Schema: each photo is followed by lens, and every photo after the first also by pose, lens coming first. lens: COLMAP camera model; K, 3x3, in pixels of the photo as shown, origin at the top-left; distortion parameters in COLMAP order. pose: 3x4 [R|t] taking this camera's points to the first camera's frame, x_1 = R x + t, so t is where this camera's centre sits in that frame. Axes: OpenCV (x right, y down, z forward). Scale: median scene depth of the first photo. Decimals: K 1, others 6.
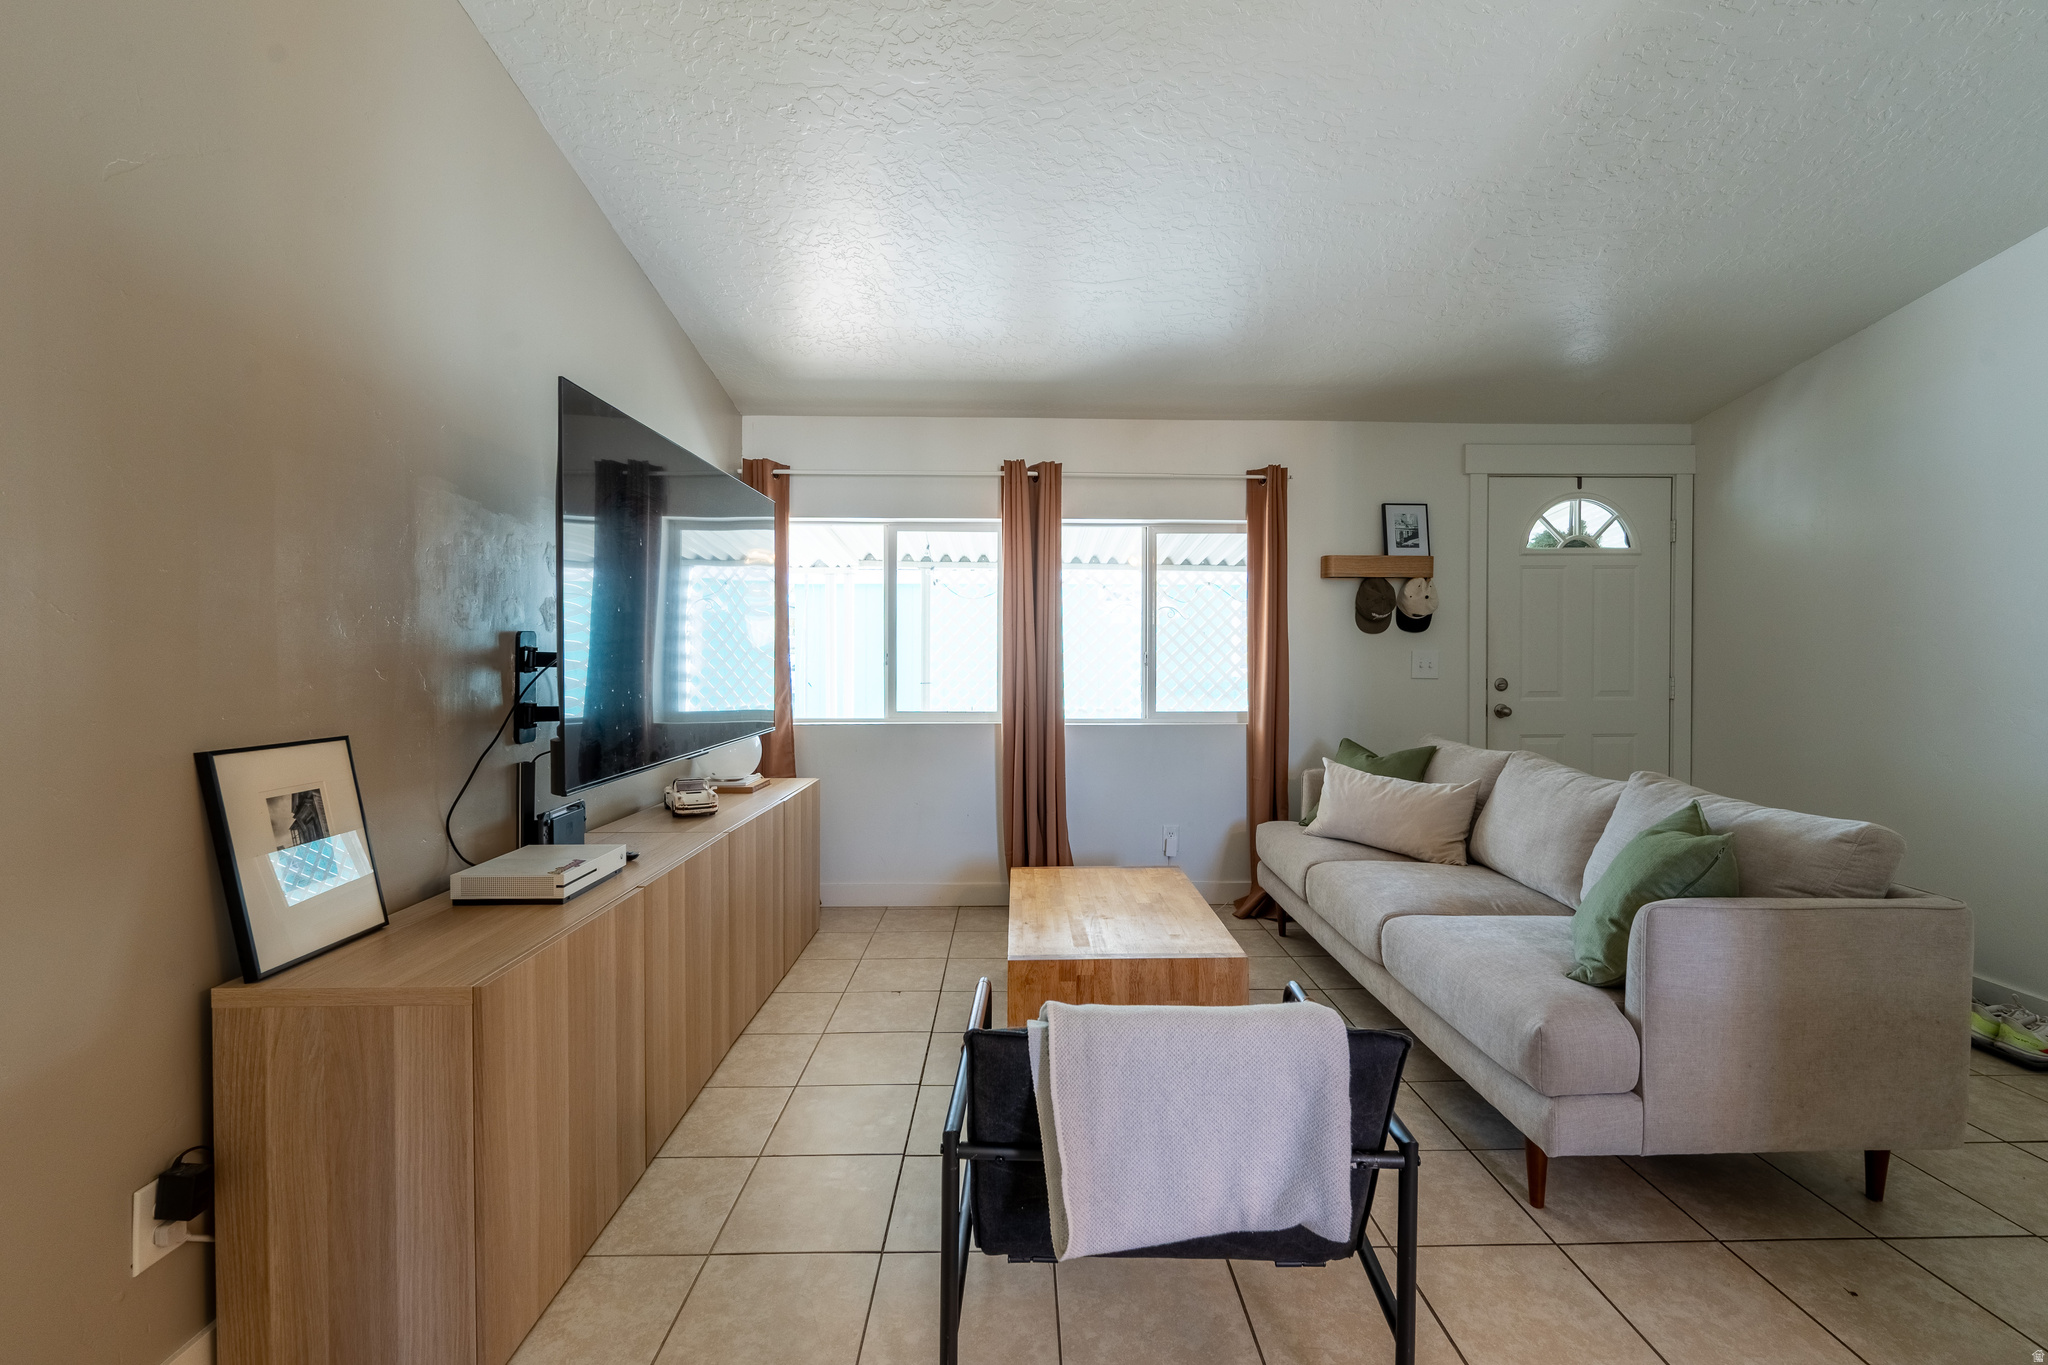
lens RADIAL K [[868.0, 0, 1045.2], [0, 868.0, 672.9], [0, 0, 1]] dist [-0.003060, -0.000007]
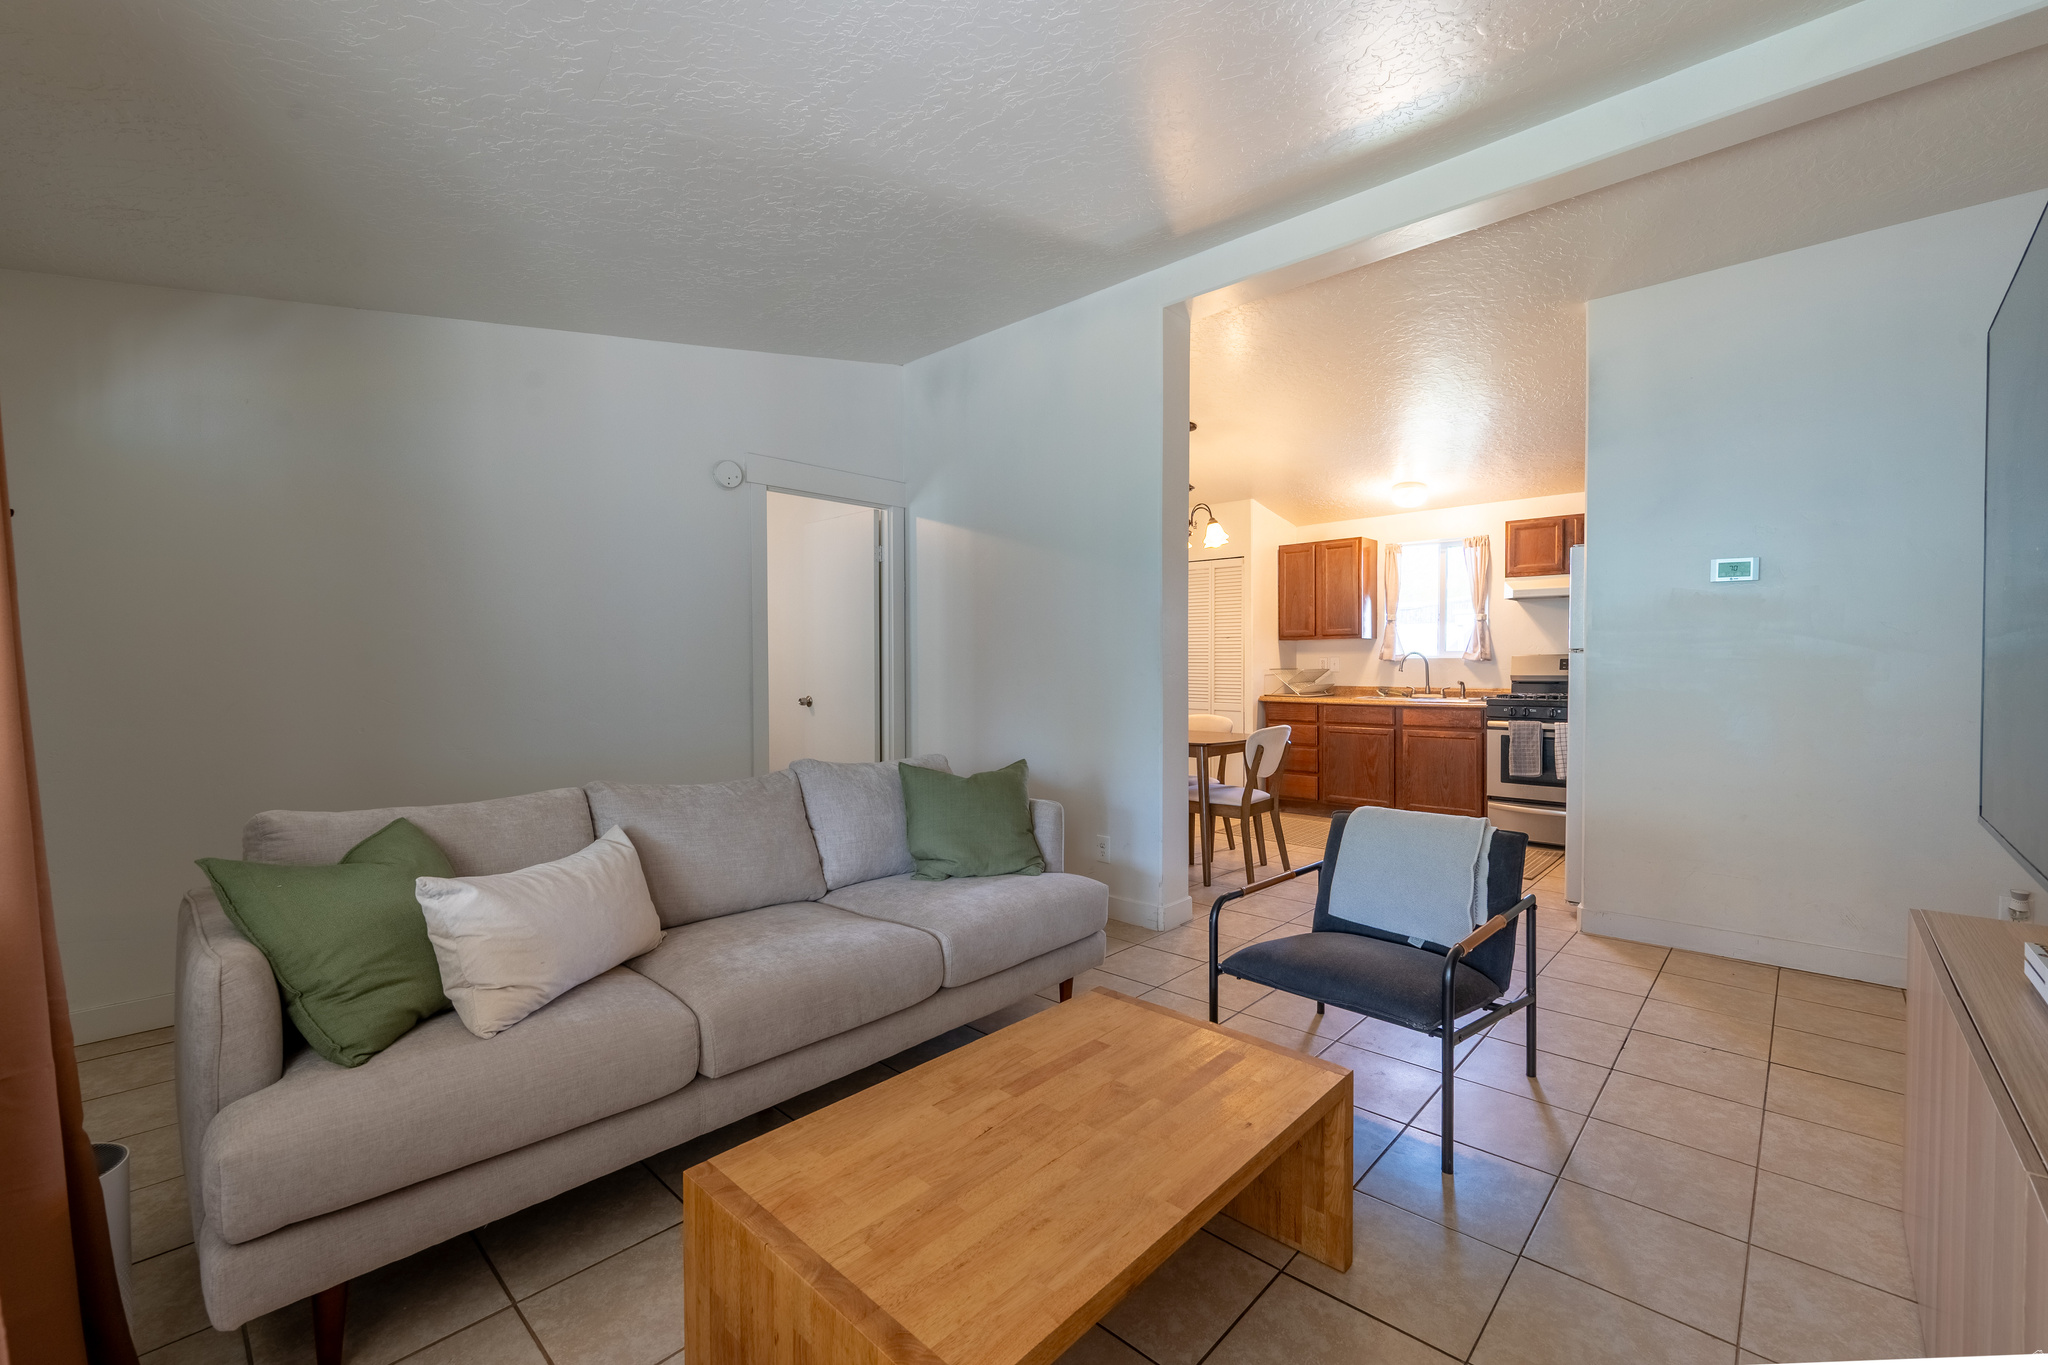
lens RADIAL K [[843.2, 0, 1064.3], [0, 843.2, 679.9], [0, 0, 1]] dist [-0.011485, -0.000011]
pose [[-0.724578, -0.013883, 0.689053, -0.201757], [0.012018, 0.999391, 0.032773, -0.013618], [-0.689088, 0.032027, -0.723970, 0.963145]]
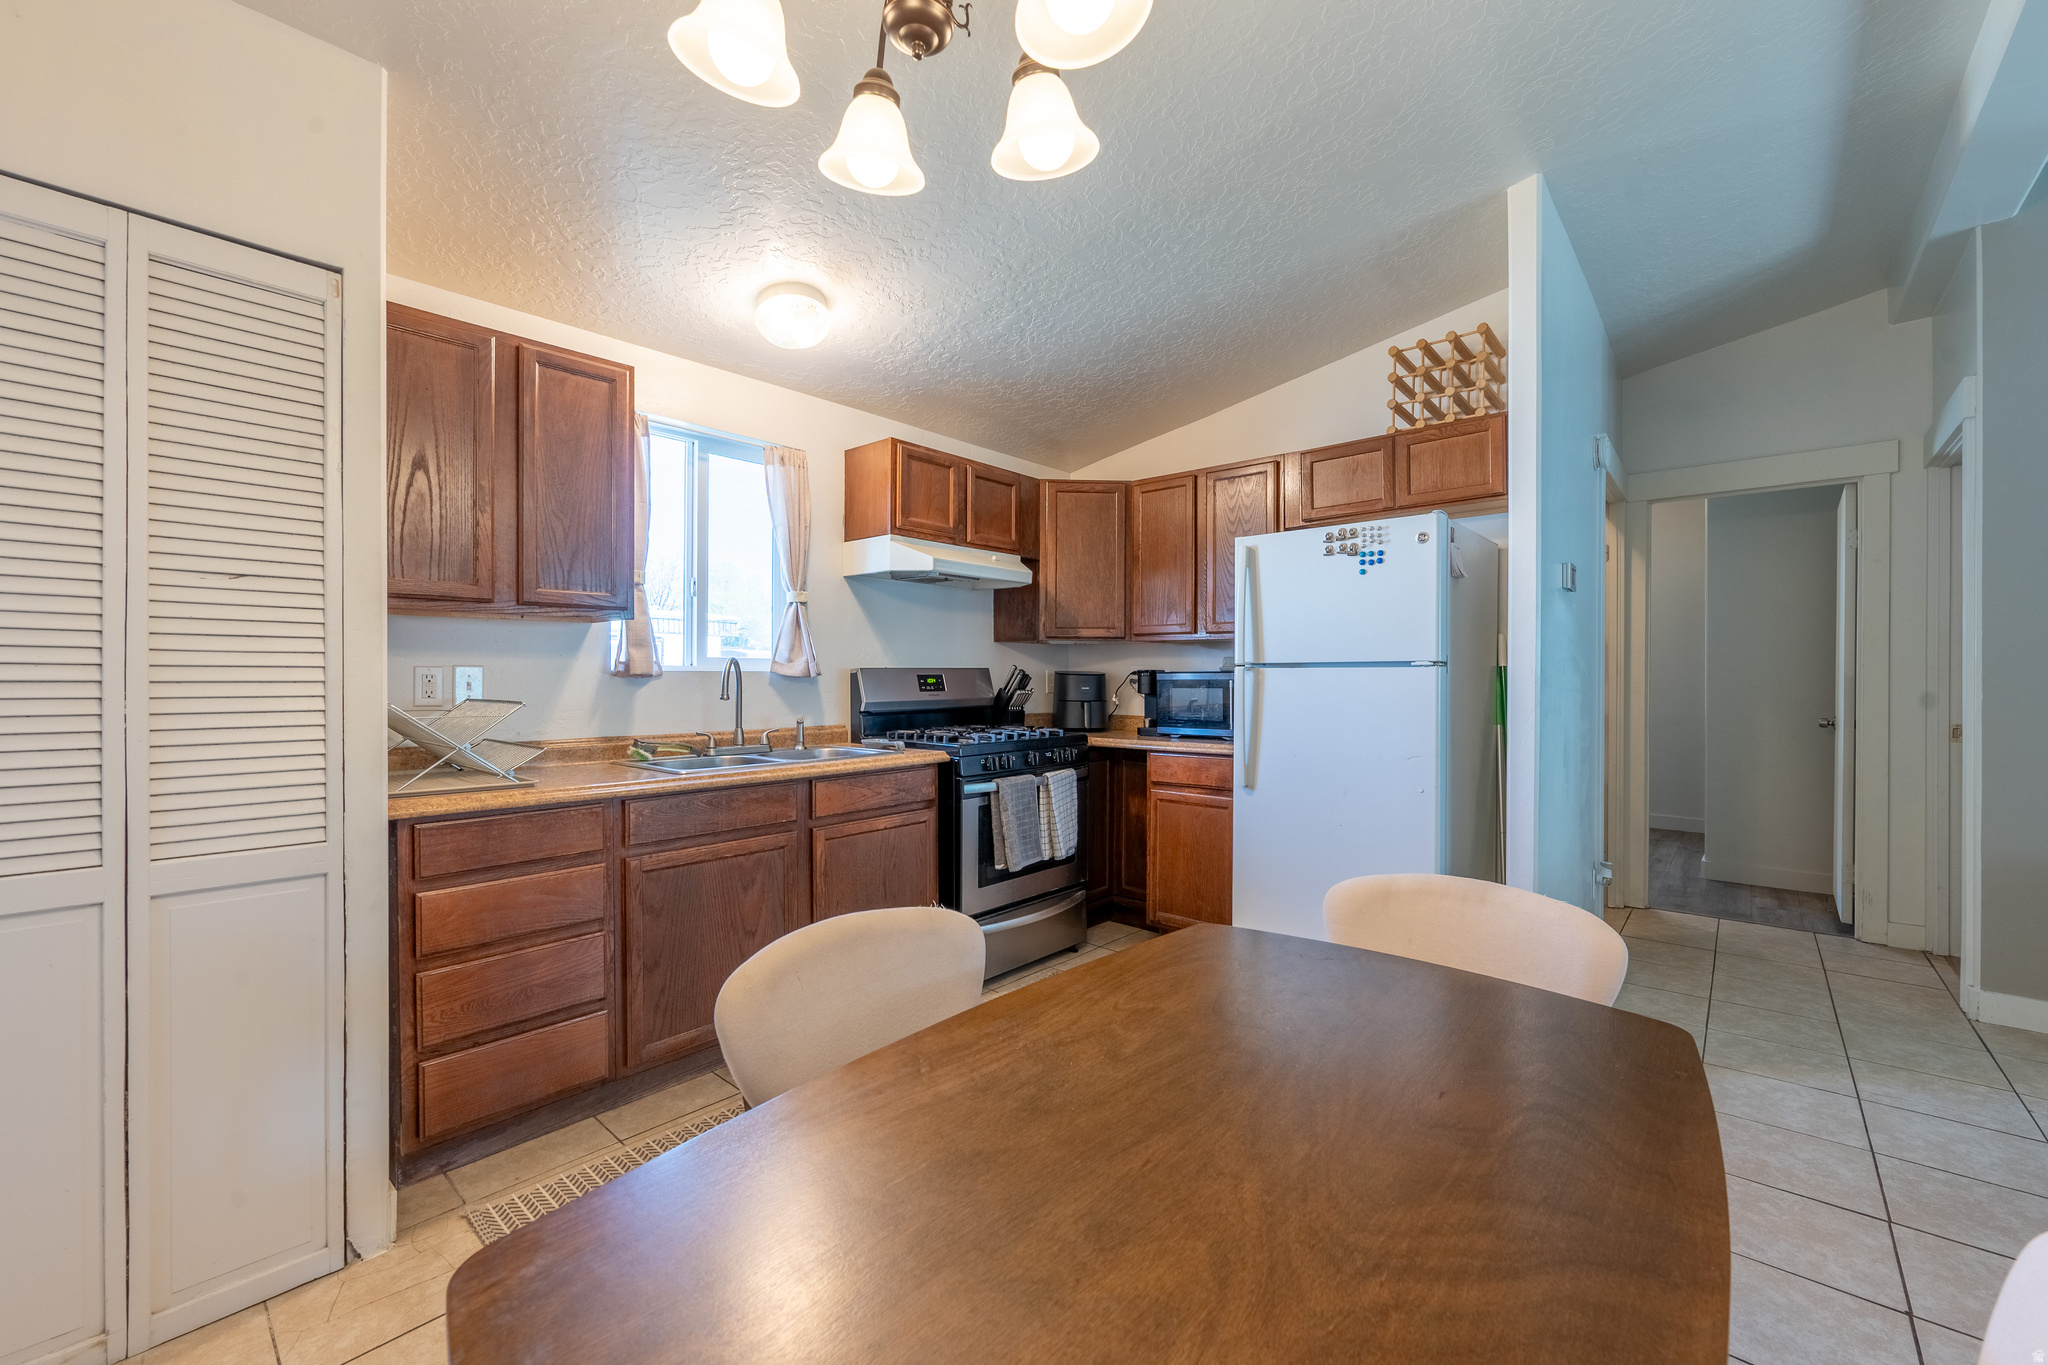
lens RADIAL K [[825.2, 0, 1023.2], [0, 825.2, 679.2], [0, 0, 1]] dist [-0.005878, -0.000244]
pose [[-0.686289, -0.001163, -0.727328, 0.755070], [-0.015195, 0.999803, 0.012739, -0.000890], [0.727170, 0.019794, -0.686172, 0.051689]]
